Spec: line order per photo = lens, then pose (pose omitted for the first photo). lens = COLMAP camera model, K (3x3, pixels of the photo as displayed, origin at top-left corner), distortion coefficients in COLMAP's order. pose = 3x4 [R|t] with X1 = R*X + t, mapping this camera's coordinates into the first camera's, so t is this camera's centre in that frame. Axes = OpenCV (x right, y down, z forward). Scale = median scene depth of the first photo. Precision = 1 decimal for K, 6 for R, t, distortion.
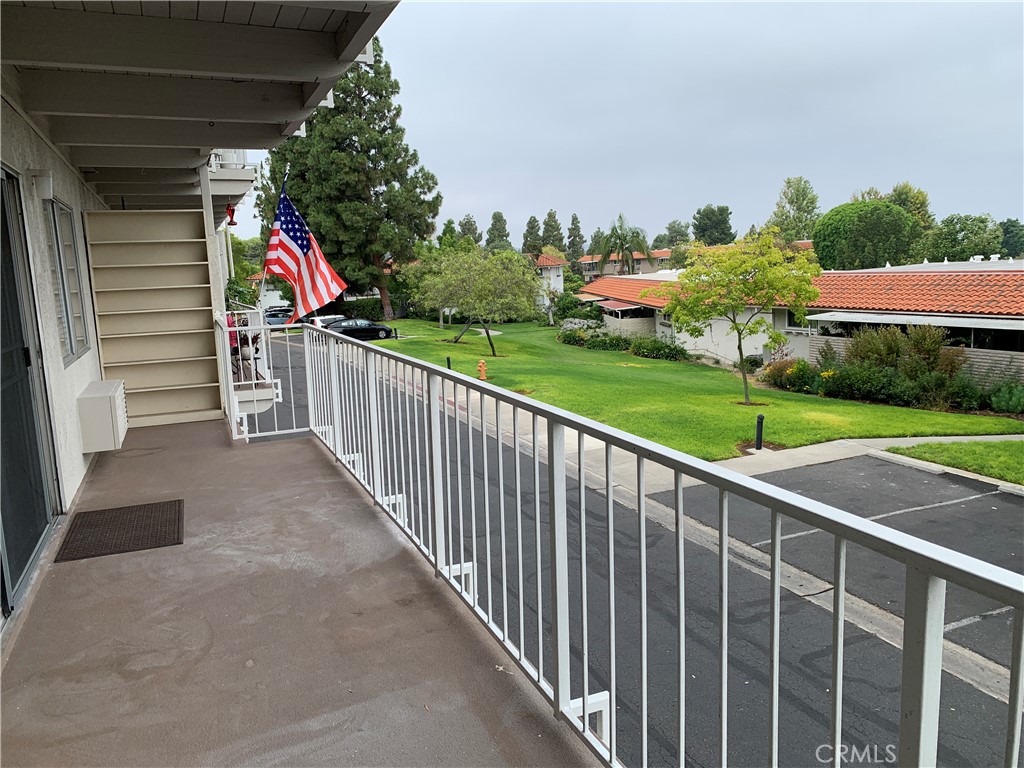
lens RADIAL K [[792.7, 0, 512.0], [0, 792.7, 384.0], [0, 0, 1]] dist [0.001170, -0.009330]
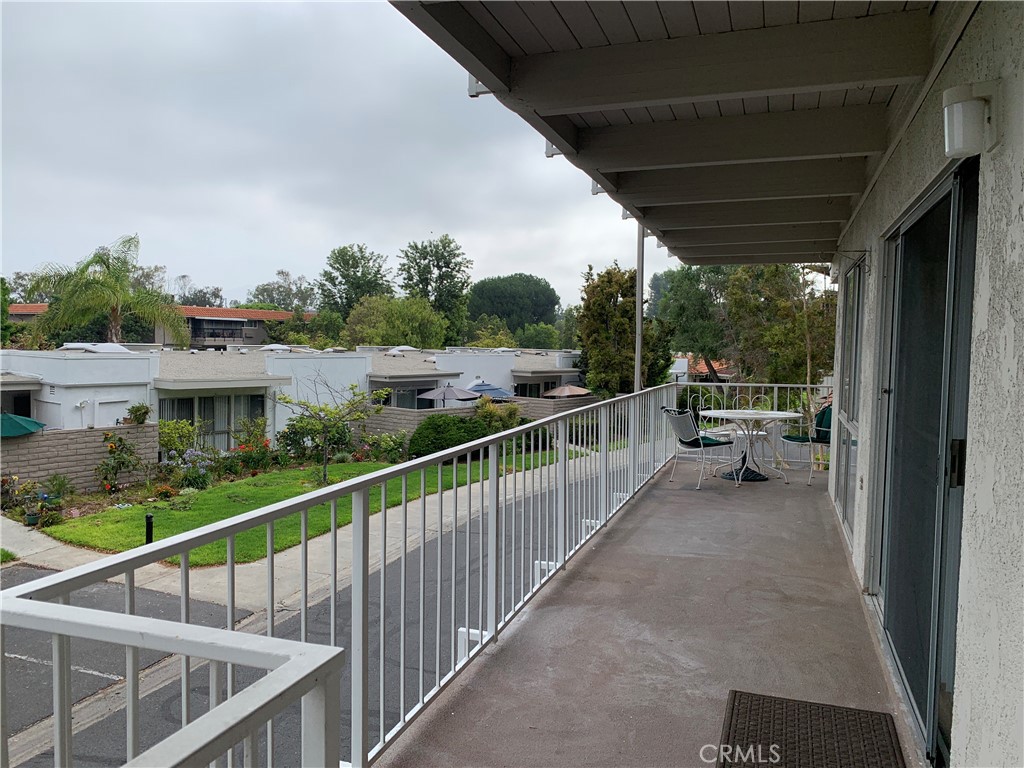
lens RADIAL K [[792.7, 0, 512.0], [0, 792.7, 384.0], [0, 0, 1]] dist [0.001170, -0.009330]
pose [[-0.748671, -0.013037, 0.662814, -0.834926], [0.110673, 0.983318, 0.144350, -0.249896], [-0.653639, 0.181426, -0.734739, 1.804351]]
